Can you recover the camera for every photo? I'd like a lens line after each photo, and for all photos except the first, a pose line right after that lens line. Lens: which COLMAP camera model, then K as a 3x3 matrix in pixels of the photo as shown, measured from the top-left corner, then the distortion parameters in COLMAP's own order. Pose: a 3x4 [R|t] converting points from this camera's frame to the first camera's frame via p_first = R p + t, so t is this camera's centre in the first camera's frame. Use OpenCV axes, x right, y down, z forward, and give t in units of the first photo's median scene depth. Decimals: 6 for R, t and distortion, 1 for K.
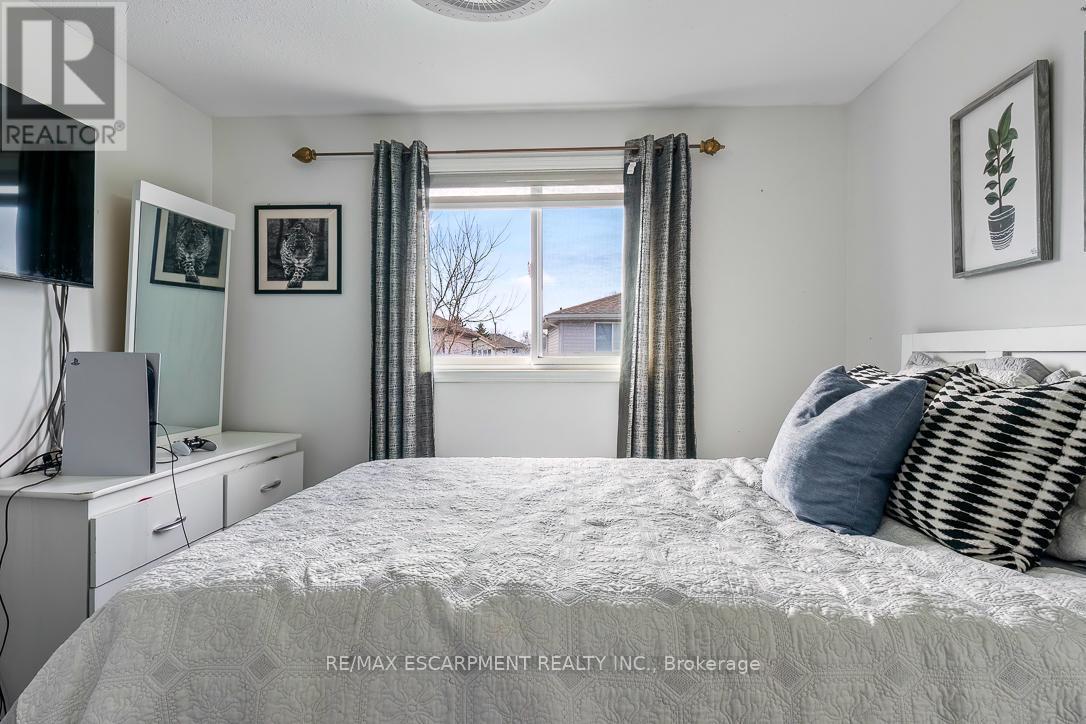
lens RADIAL K [[679.5, 0, 547.7], [0, 679.5, 355.9], [0, 0, 1]] dist [-0.003387, -0.001445]
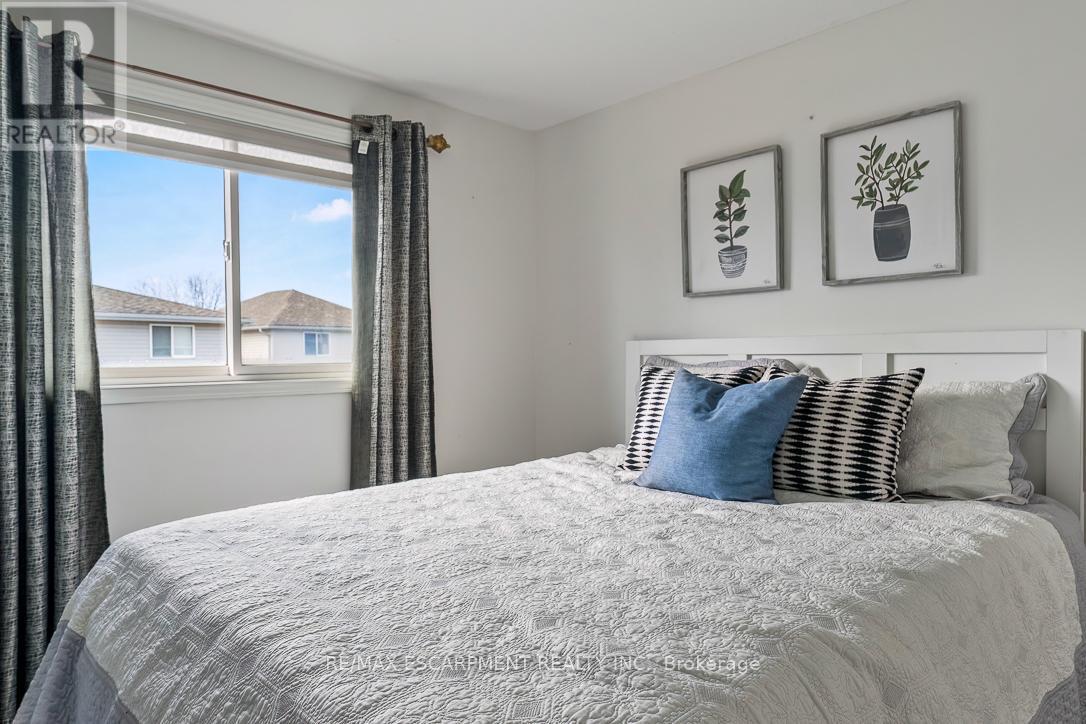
lens RADIAL K [[679.5, 0, 545.3], [0, 679.5, 362.4], [0, 0, 1]] dist [-0.003387, -0.001445]
pose [[0.678325, -0.010924, 0.734681, -0.515507], [0.010766, 0.999930, 0.004928, -0.001887], [-0.734684, 0.004567, 0.678395, 0.337705]]
